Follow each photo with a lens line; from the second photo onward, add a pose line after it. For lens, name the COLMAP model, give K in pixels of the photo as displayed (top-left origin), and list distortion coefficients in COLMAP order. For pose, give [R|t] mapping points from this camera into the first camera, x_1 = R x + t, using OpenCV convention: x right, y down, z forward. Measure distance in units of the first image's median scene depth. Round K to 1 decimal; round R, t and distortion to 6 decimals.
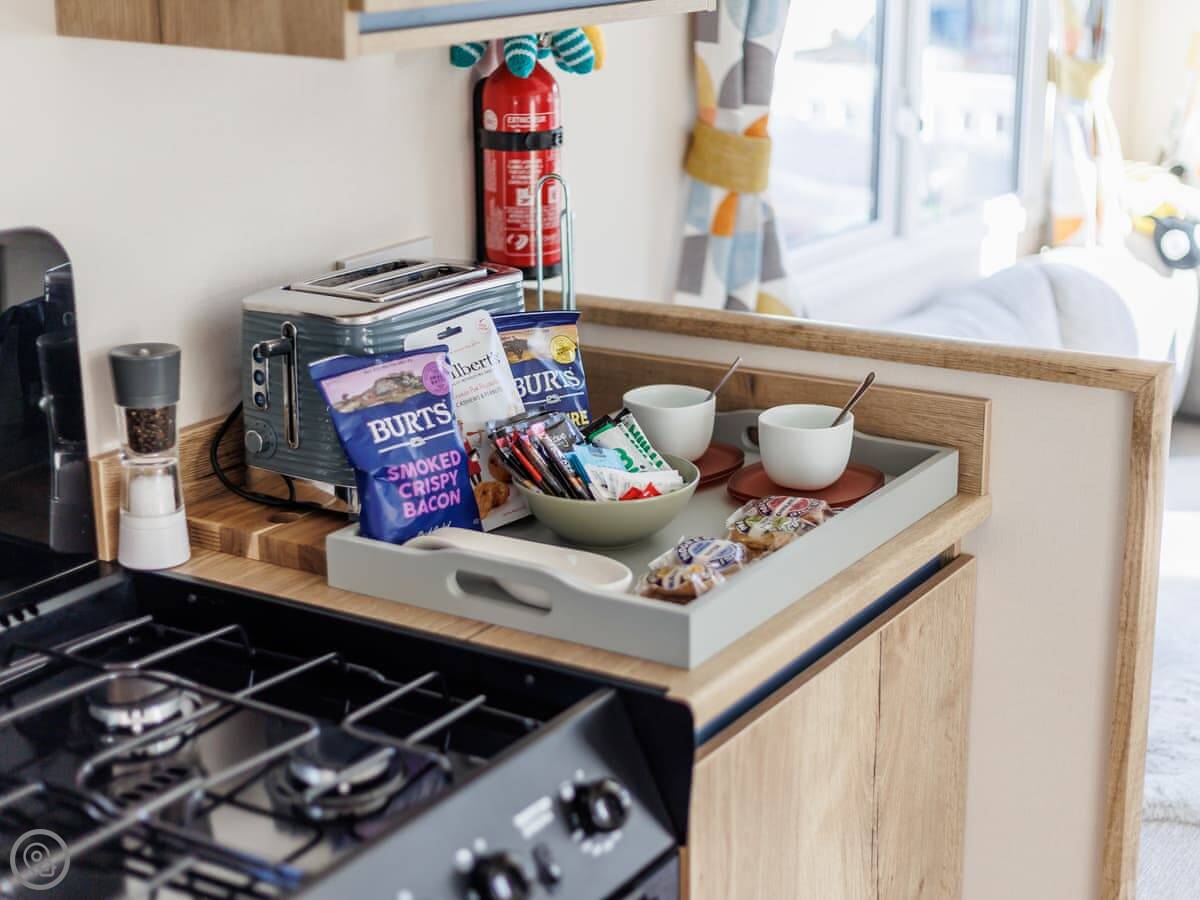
lens RADIAL K [[1919.5, 0, 601.4], [0, 1919.5, 453.2], [0, 0, 1]] dist [0.092737, 0.000000]
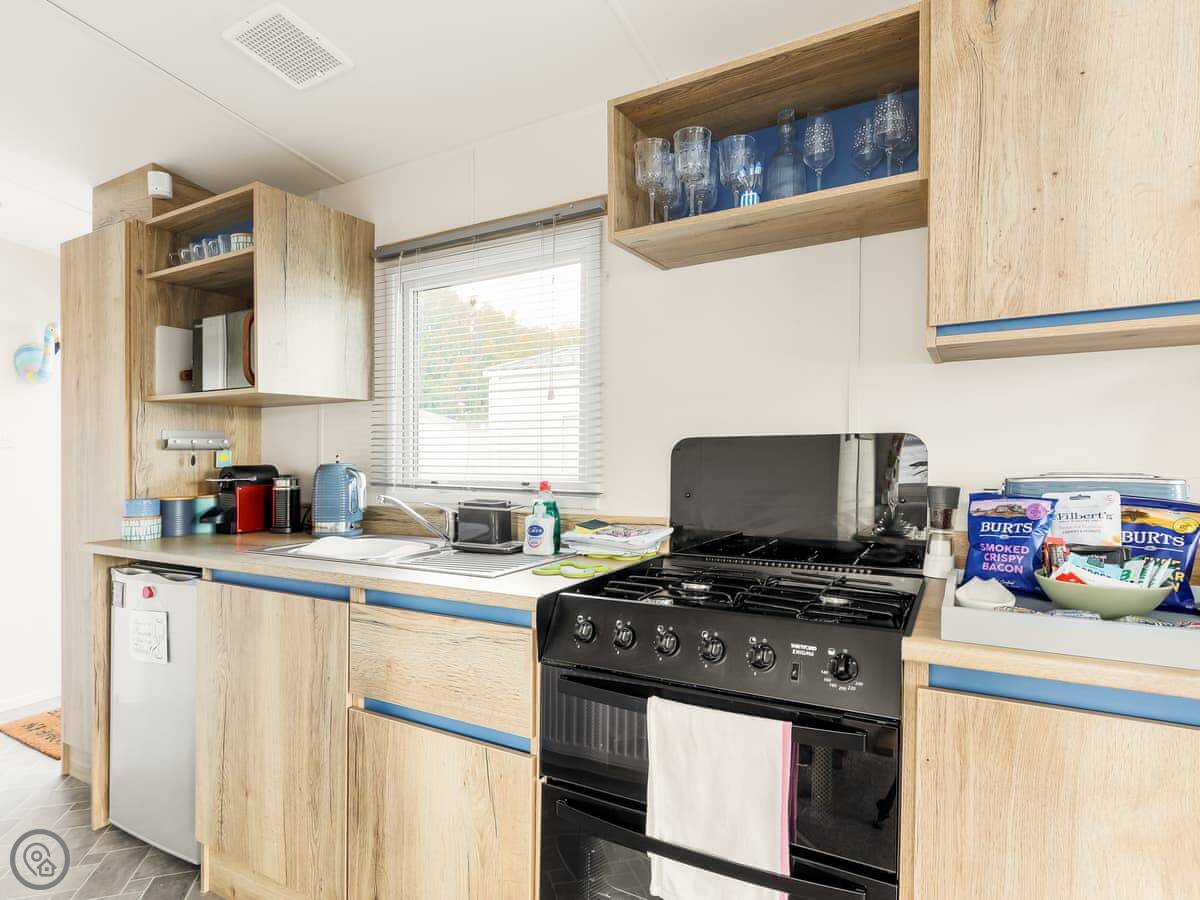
lens RADIAL K [[647.5, 0, 594.7], [0, 647.5, 455.3], [0, 0, 1]] dist [-0.014526, 0.005094]
pose [[0.064938, 0.017822, -0.997730, 0.507982], [-0.276193, 0.961102, -0.000808, 0.028937], [0.958906, 0.275618, 0.067334, 0.472868]]
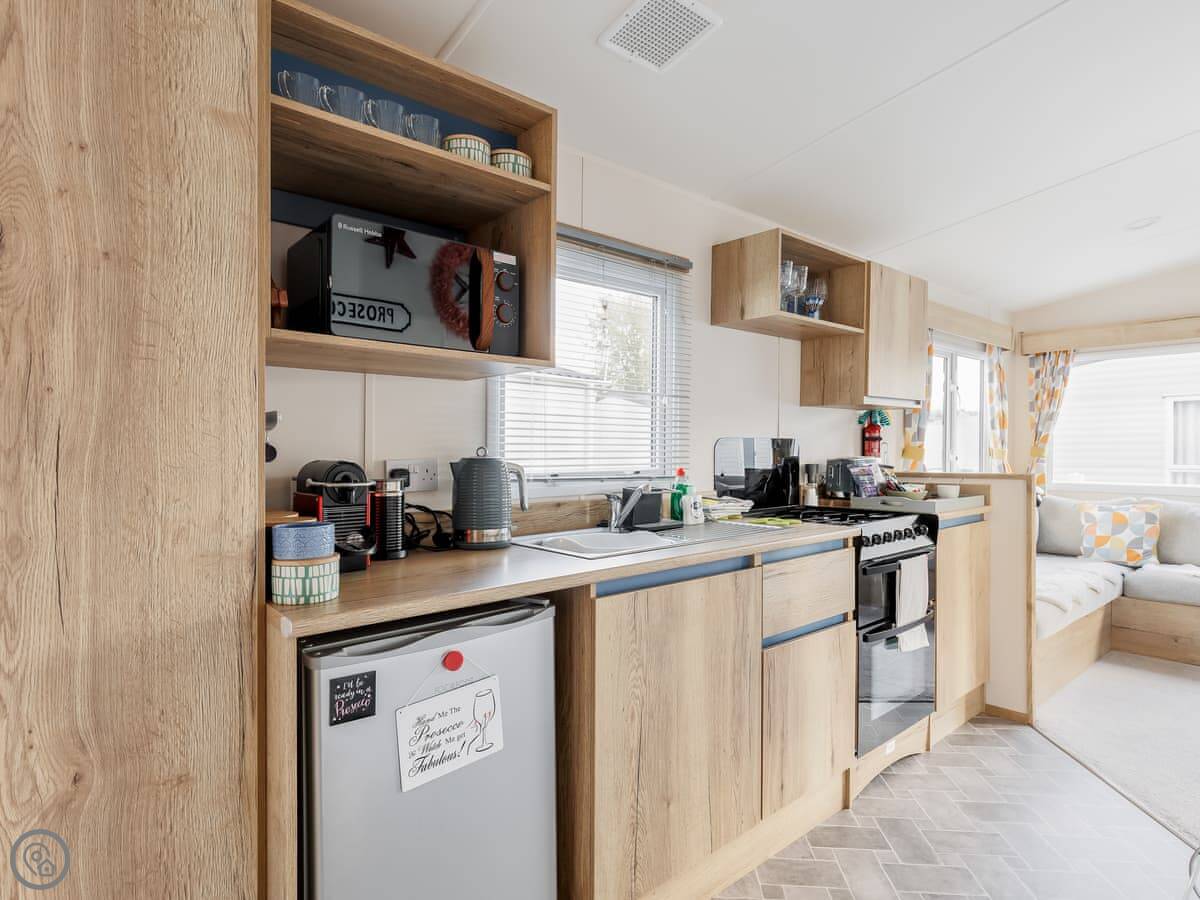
lens RADIAL K [[647.5, 0, 603.4], [0, 647.5, 453.0], [0, 0, 1]] dist [-0.014526, 0.005094]
pose [[0.957240, 0.014682, -0.288921, -0.252449], [-0.093583, 0.960728, -0.261236, 0.401392], [0.273739, 0.277104, 0.921021, -0.733746]]
